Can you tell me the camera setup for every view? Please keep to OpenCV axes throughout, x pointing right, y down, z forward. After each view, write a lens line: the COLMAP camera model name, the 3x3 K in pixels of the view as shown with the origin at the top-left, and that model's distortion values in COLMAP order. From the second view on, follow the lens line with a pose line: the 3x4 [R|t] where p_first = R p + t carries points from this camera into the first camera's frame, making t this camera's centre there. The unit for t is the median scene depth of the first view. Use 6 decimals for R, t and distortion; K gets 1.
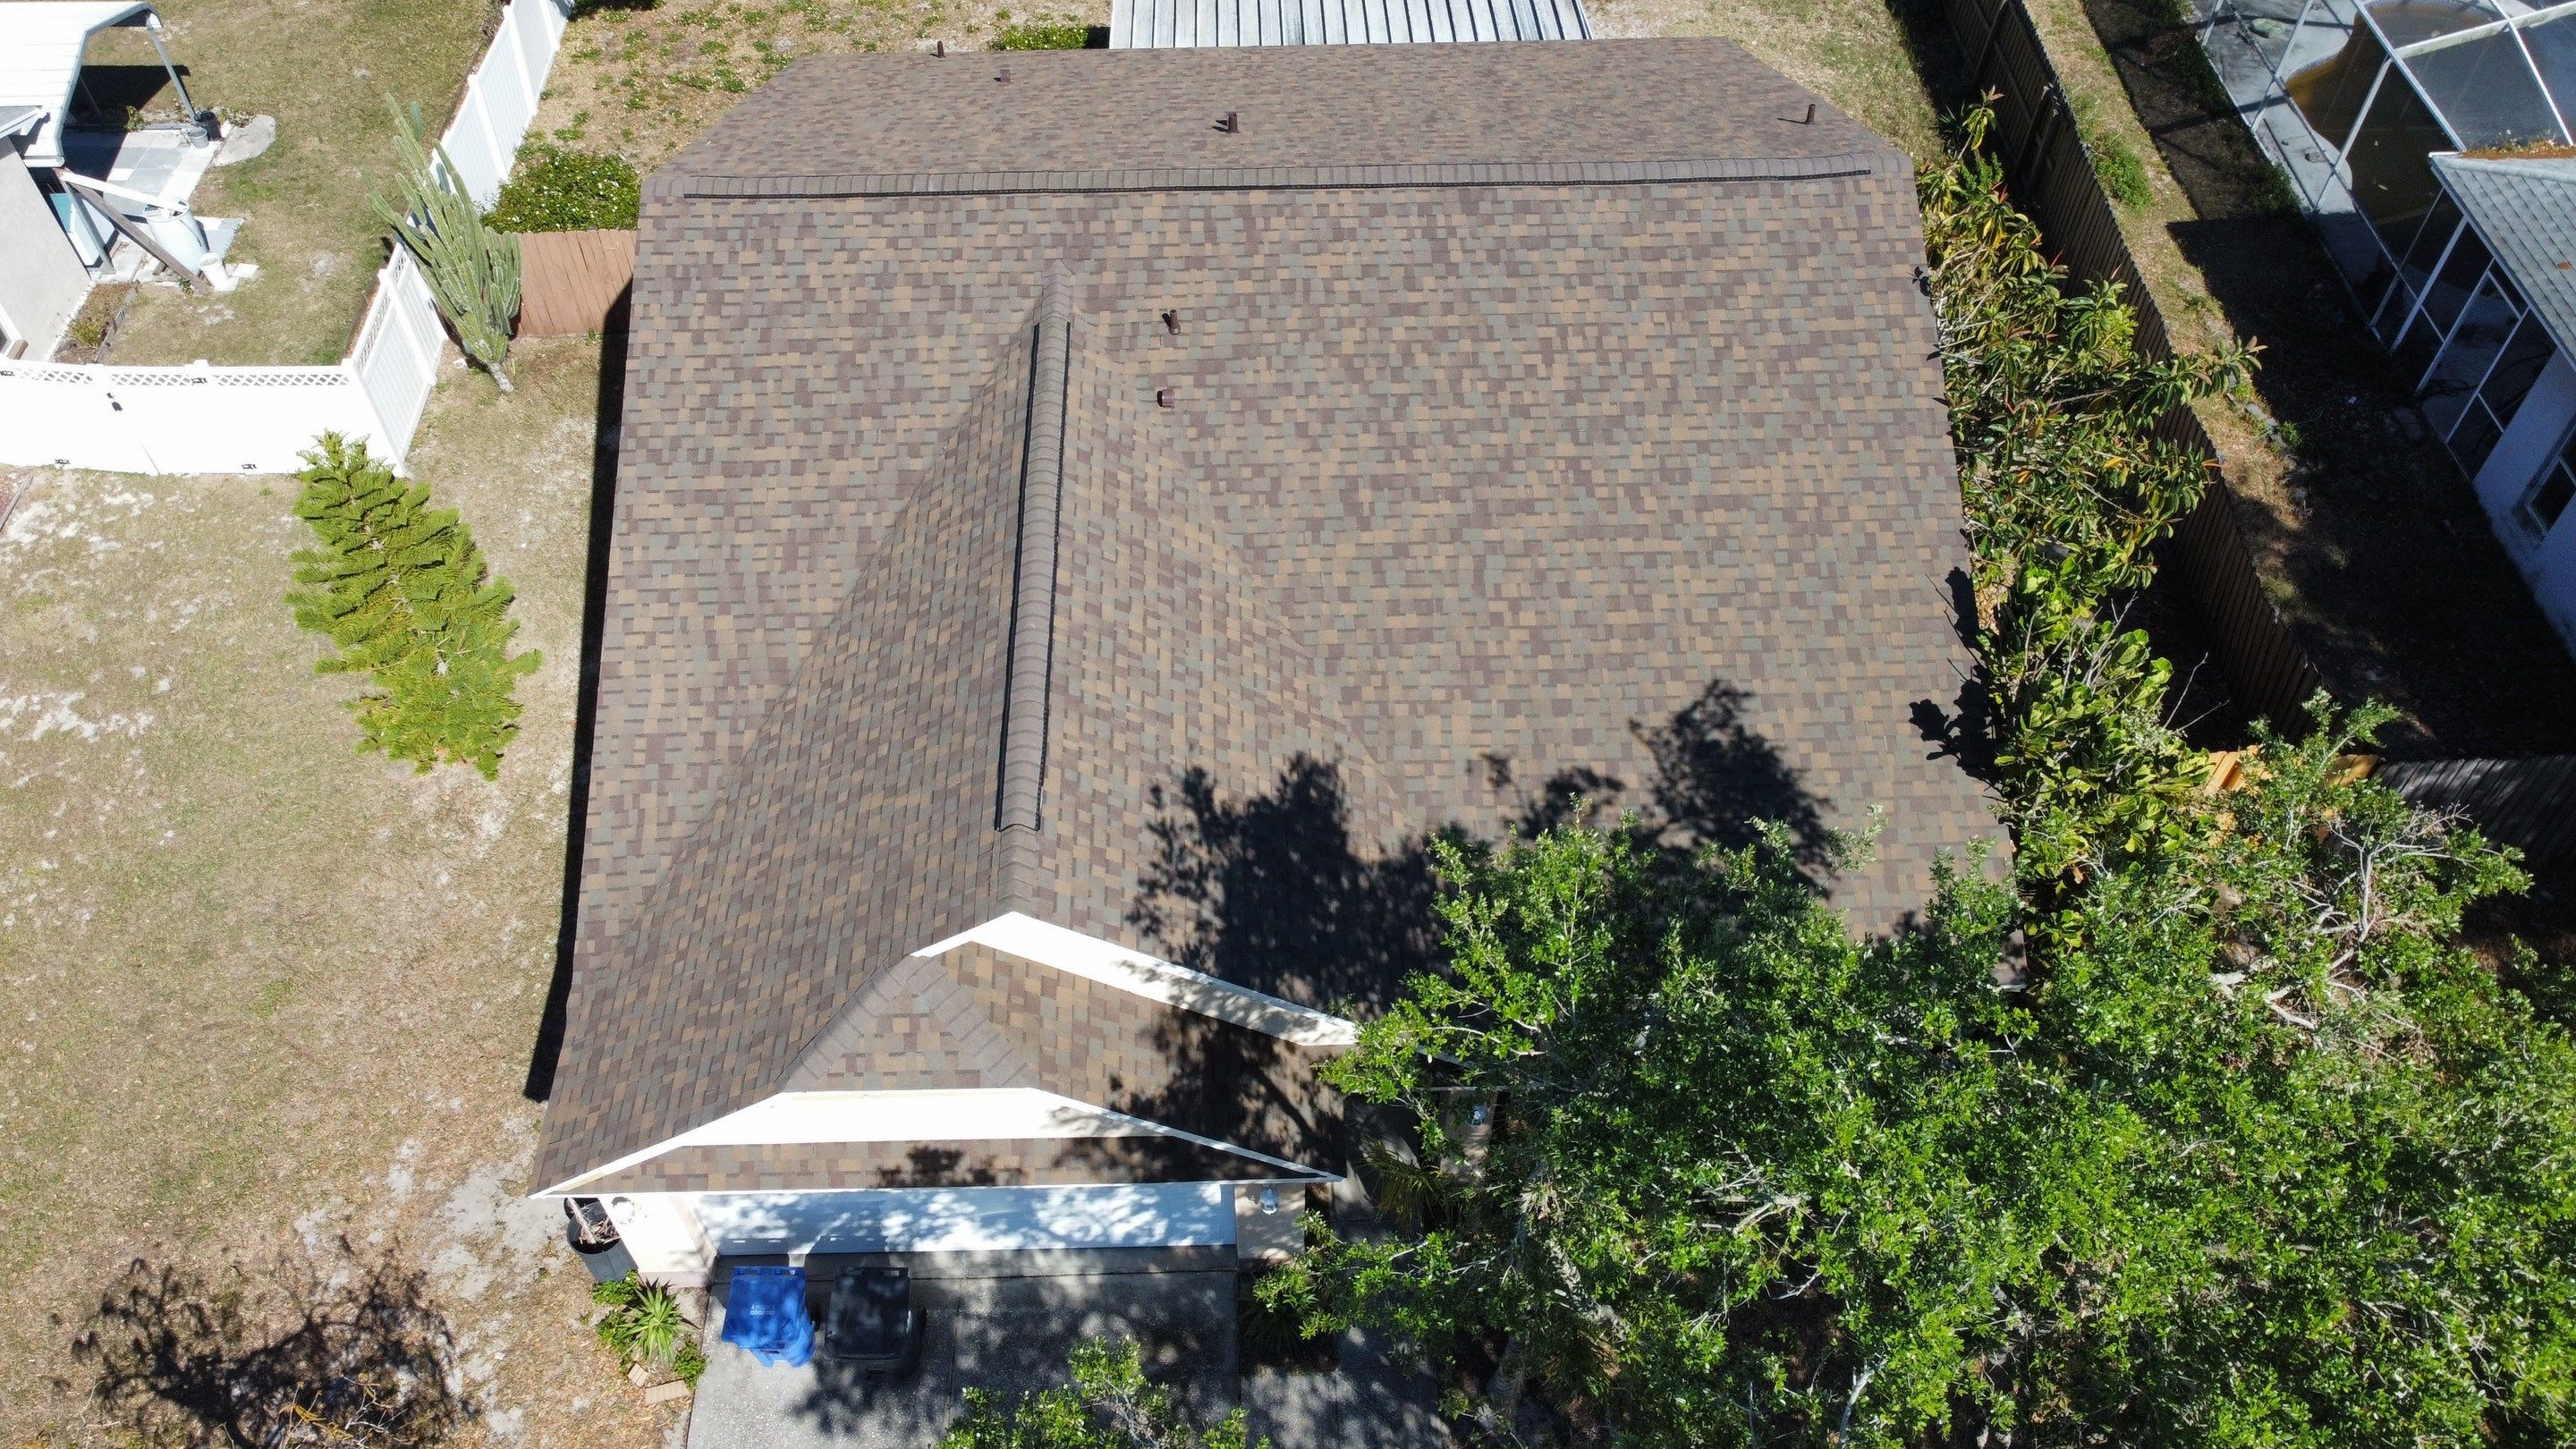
lens RADIAL K [[1935.8, 0, 1248.3], [0, 1935.8, 696.4], [0, 0, 1]] dist [0.008569, -0.021409]
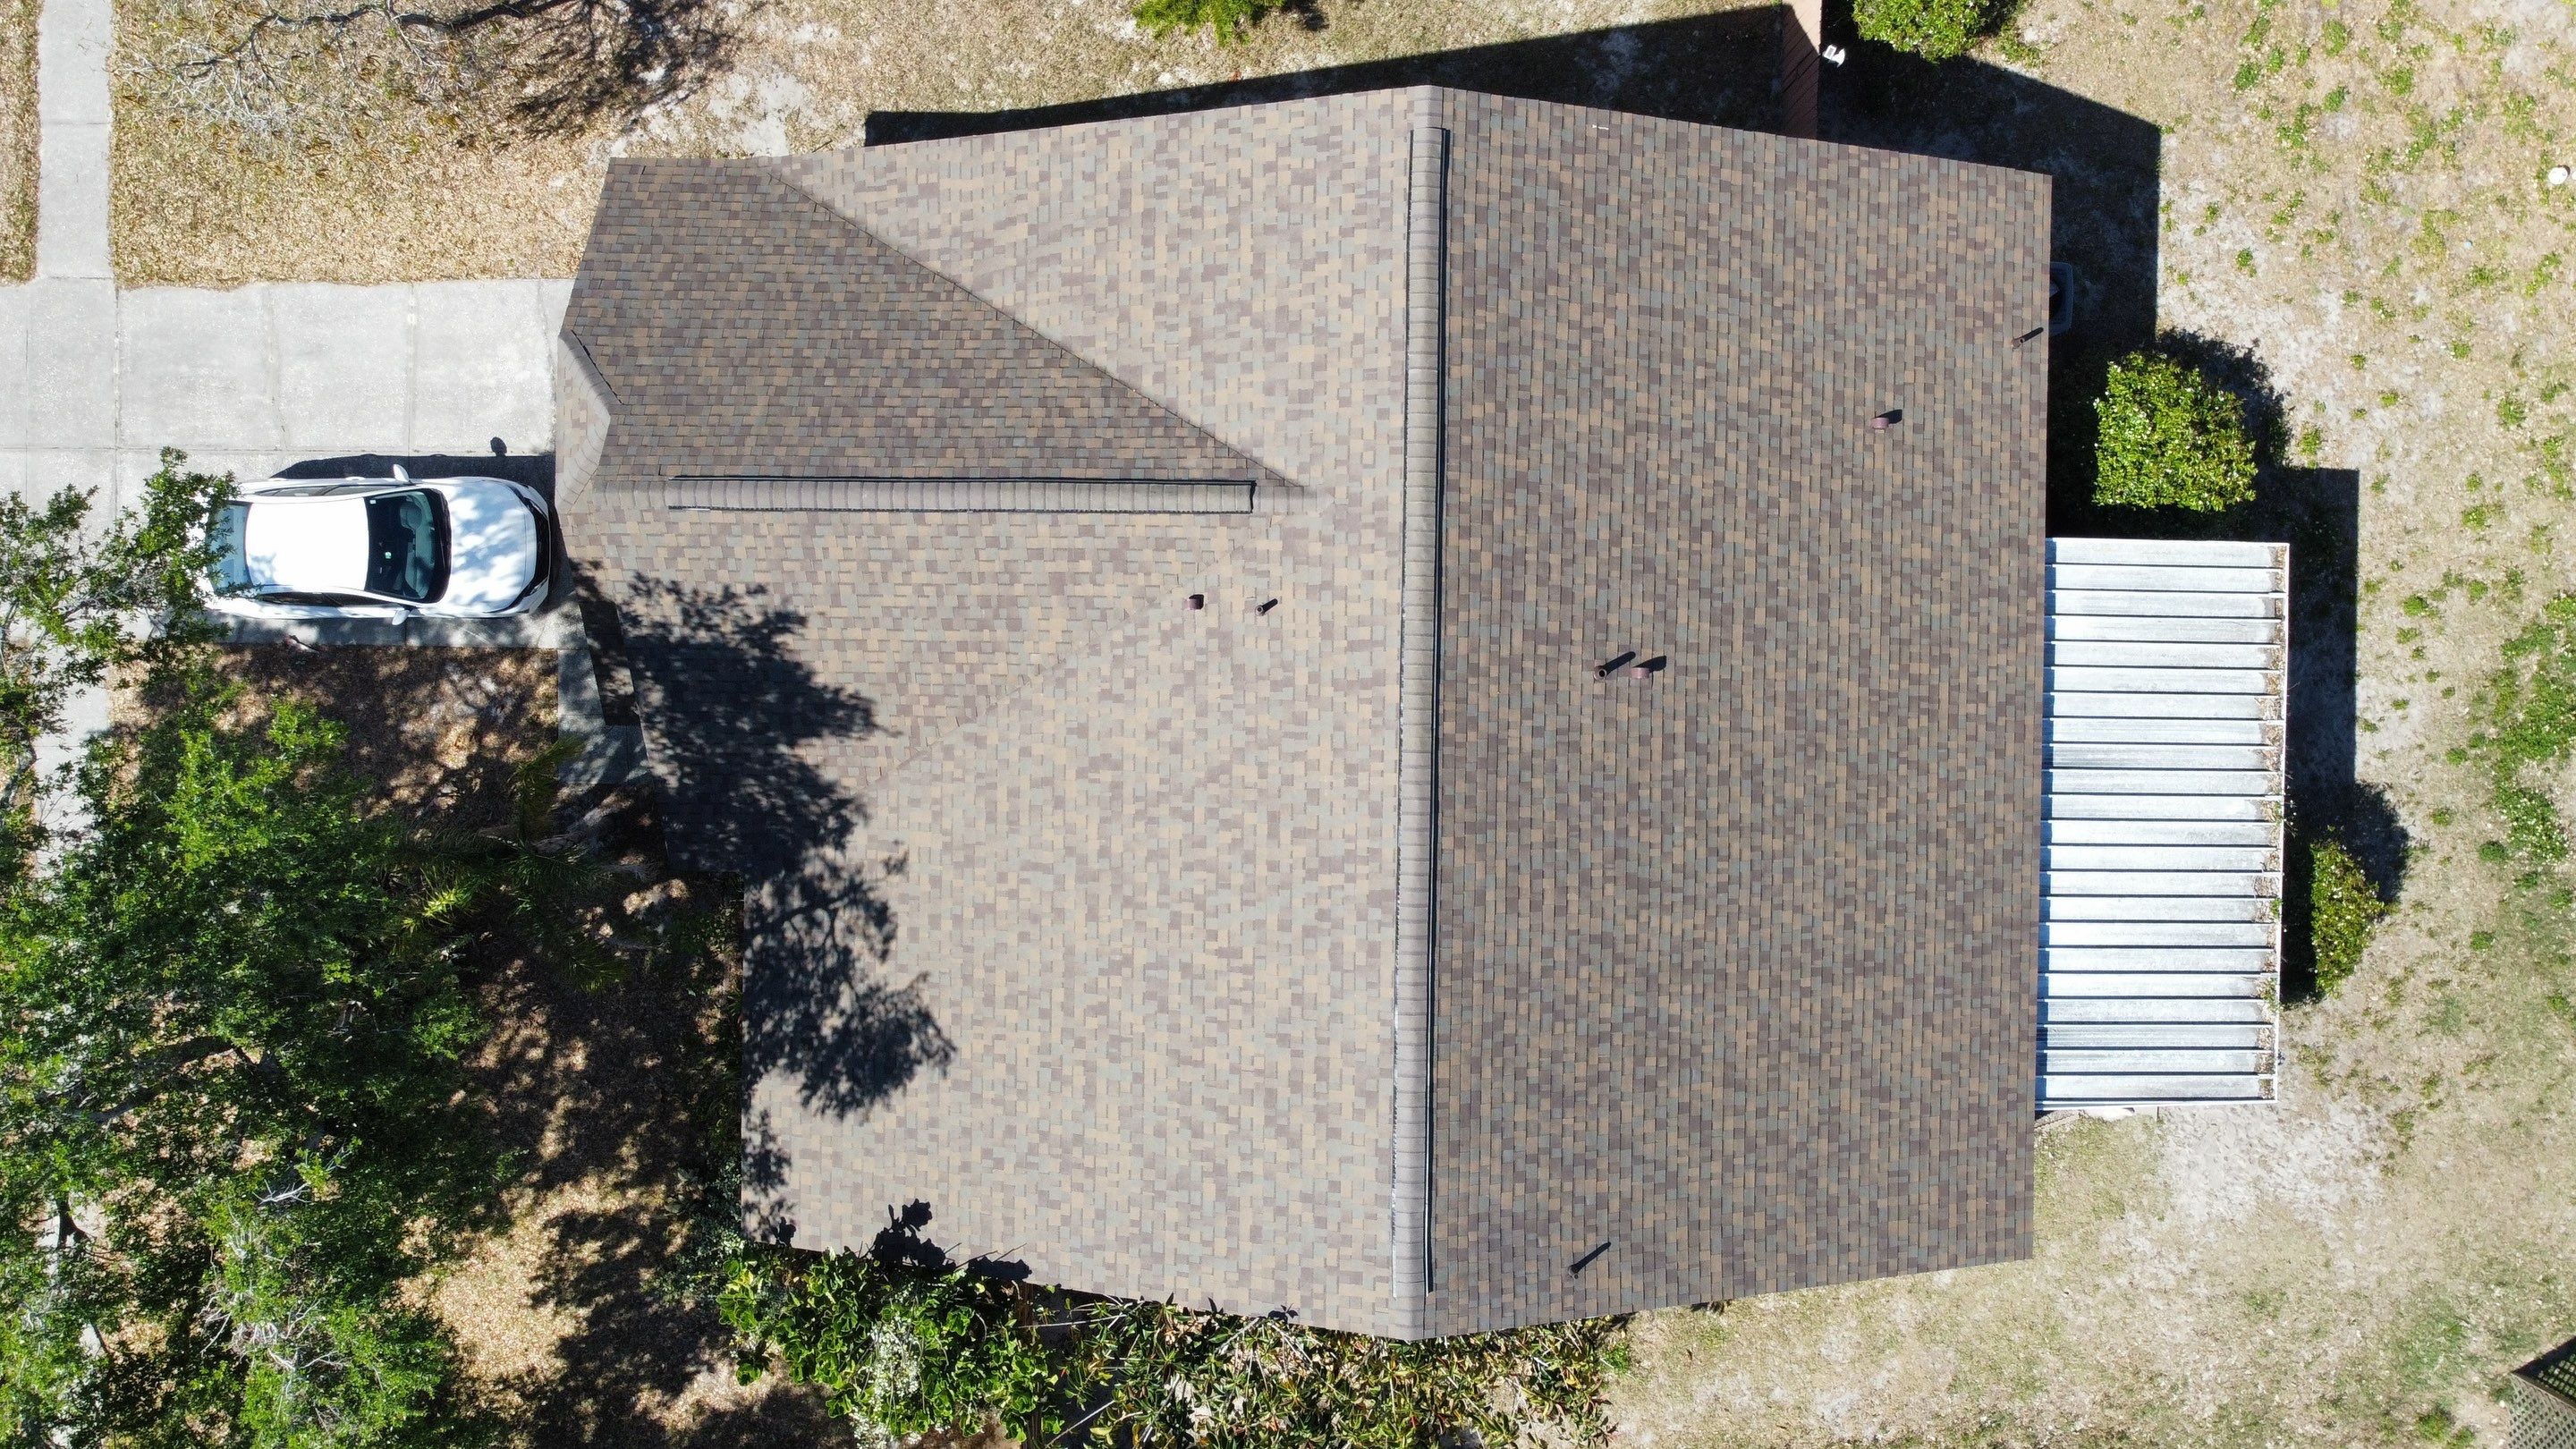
lens RADIAL K [[1935.8, 0, 1264.3], [0, 1935.8, 709.8], [0, 0, 1]] dist [0.008569, -0.021409]
pose [[-0.031261, 0.999262, 0.022322, -0.007936], [-0.759725, -0.038267, 0.649118, -0.941125], [0.649493, 0.003333, 0.760361, 0.192381]]
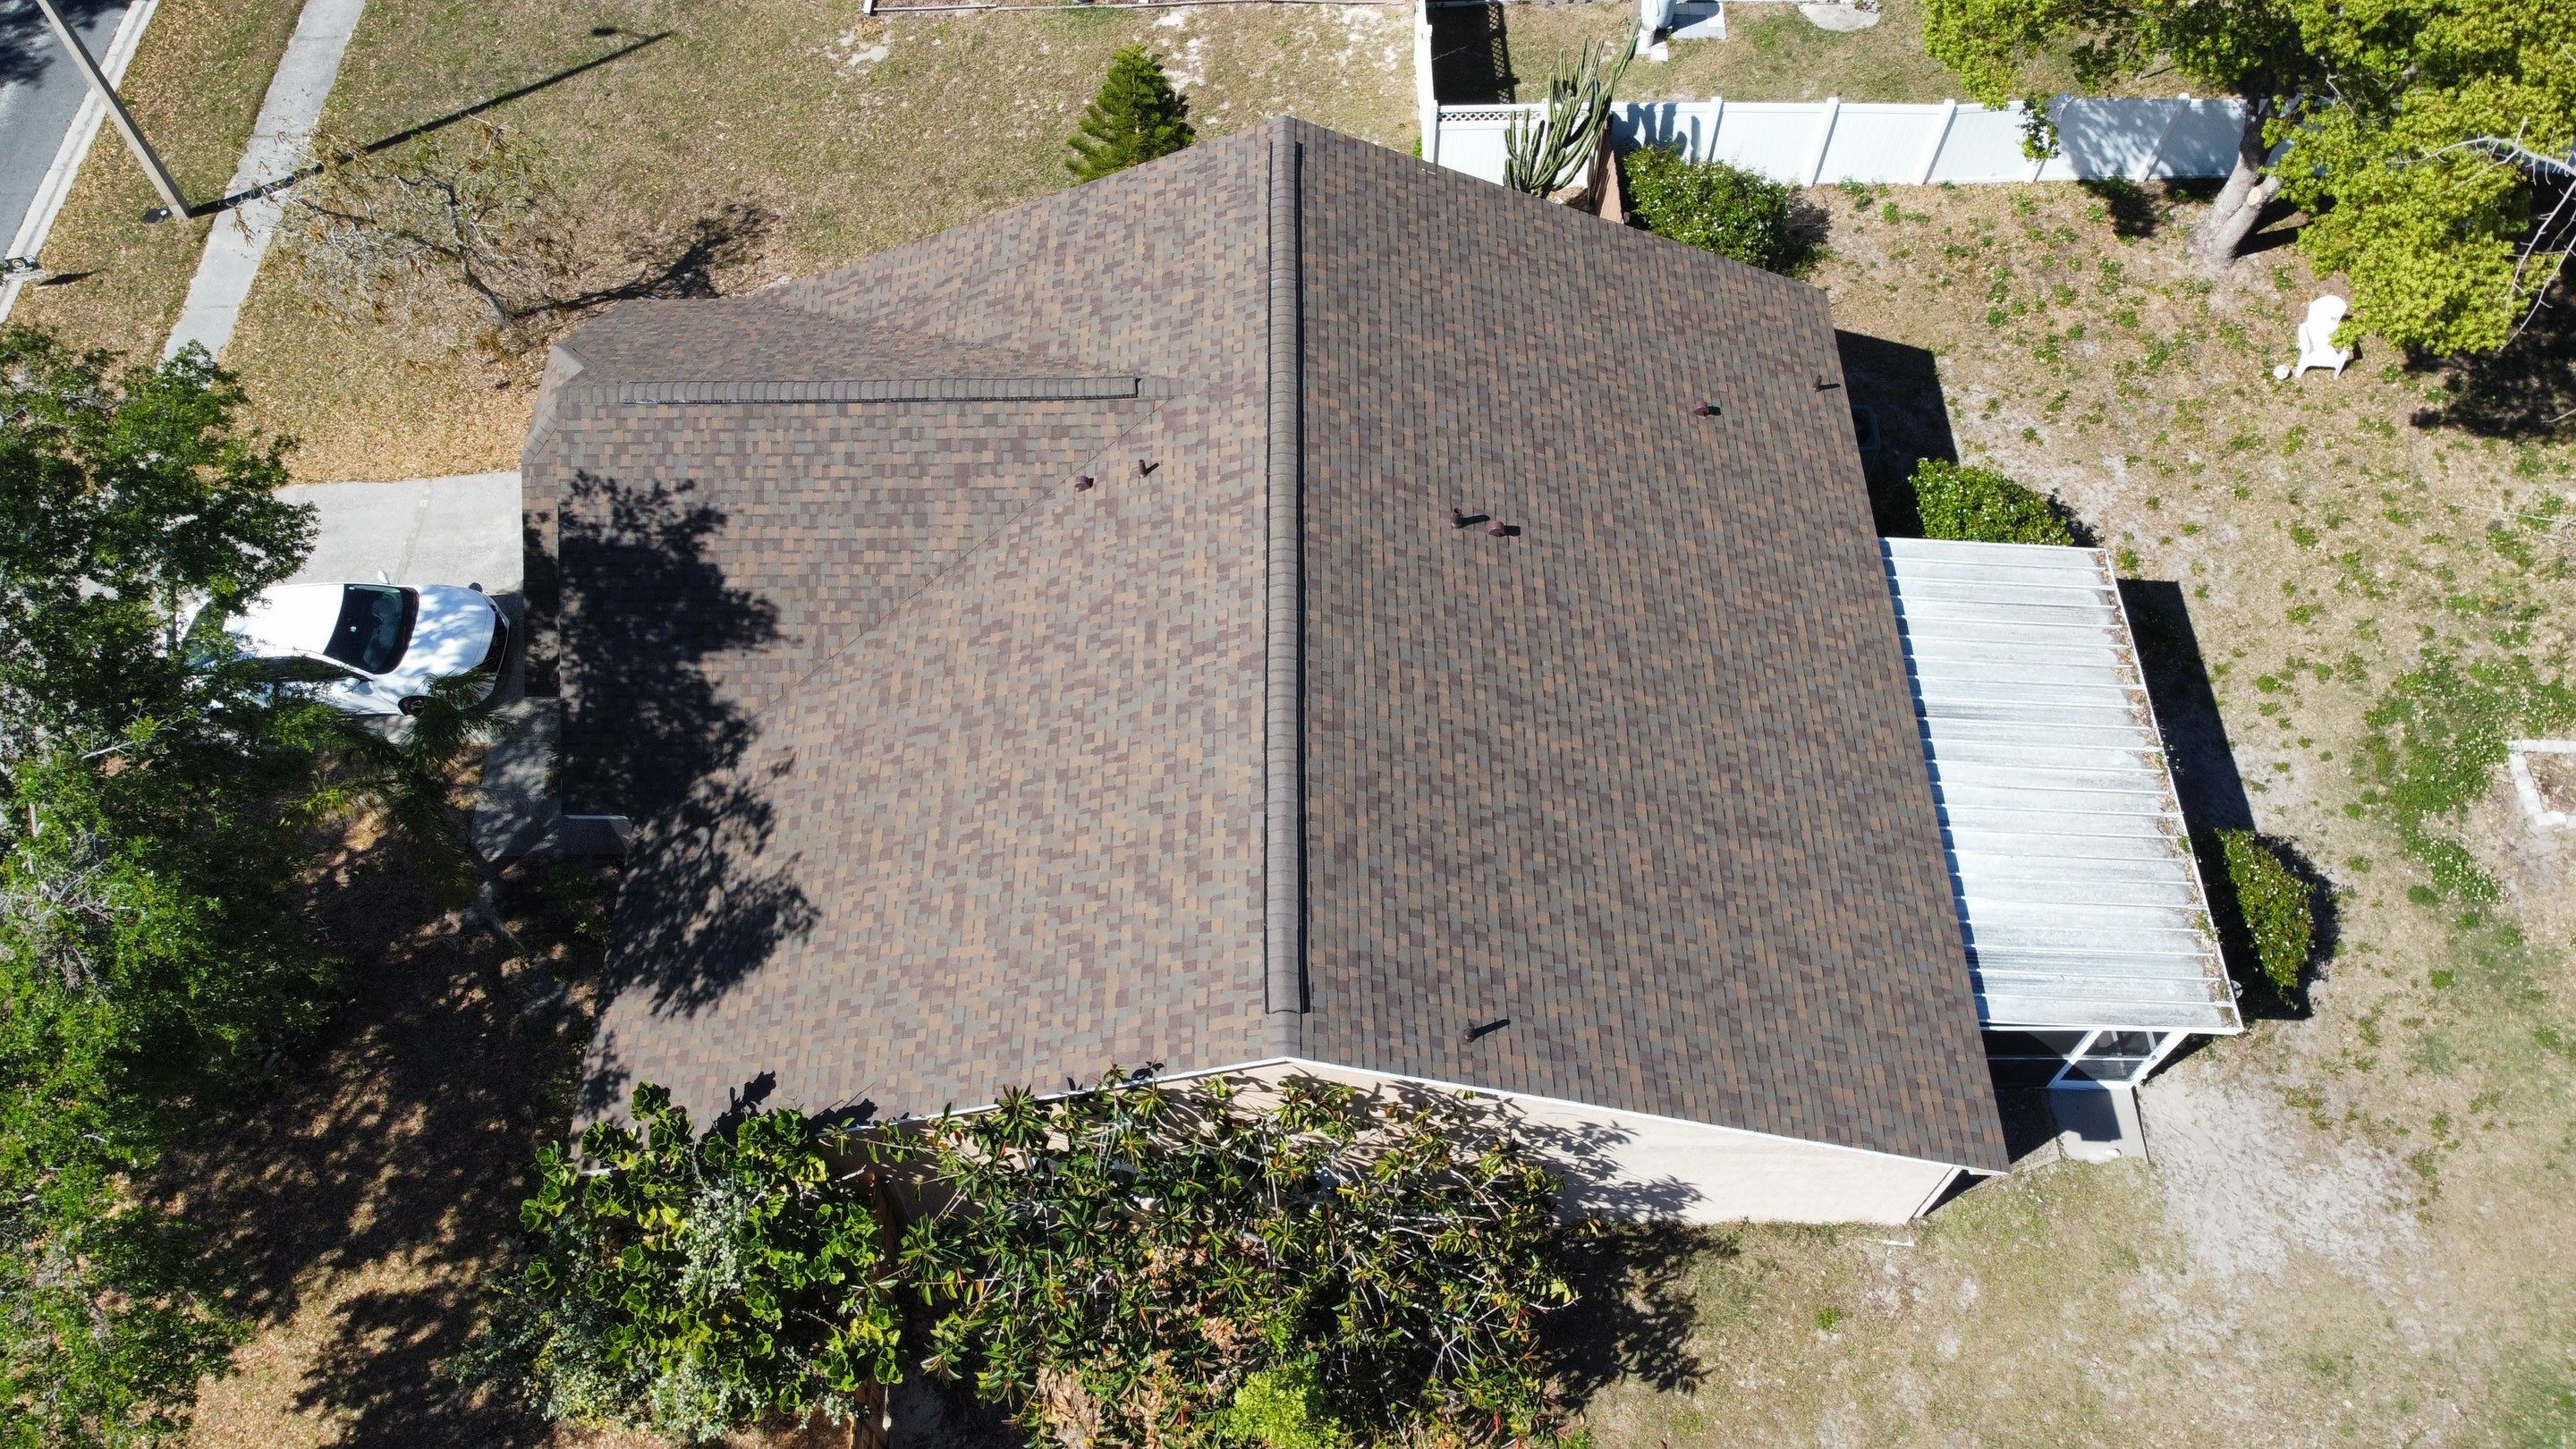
lens RADIAL K [[1935.8, 0, 1256.4], [0, 1935.8, 708.5], [0, 0, 1]] dist [0.008569, -0.021409]
pose [[-0.023758, 0.847301, -0.530582, 0.746691], [-0.752887, 0.334007, 0.567098, -0.910464], [0.657721, 0.412941, 0.629986, 0.380476]]
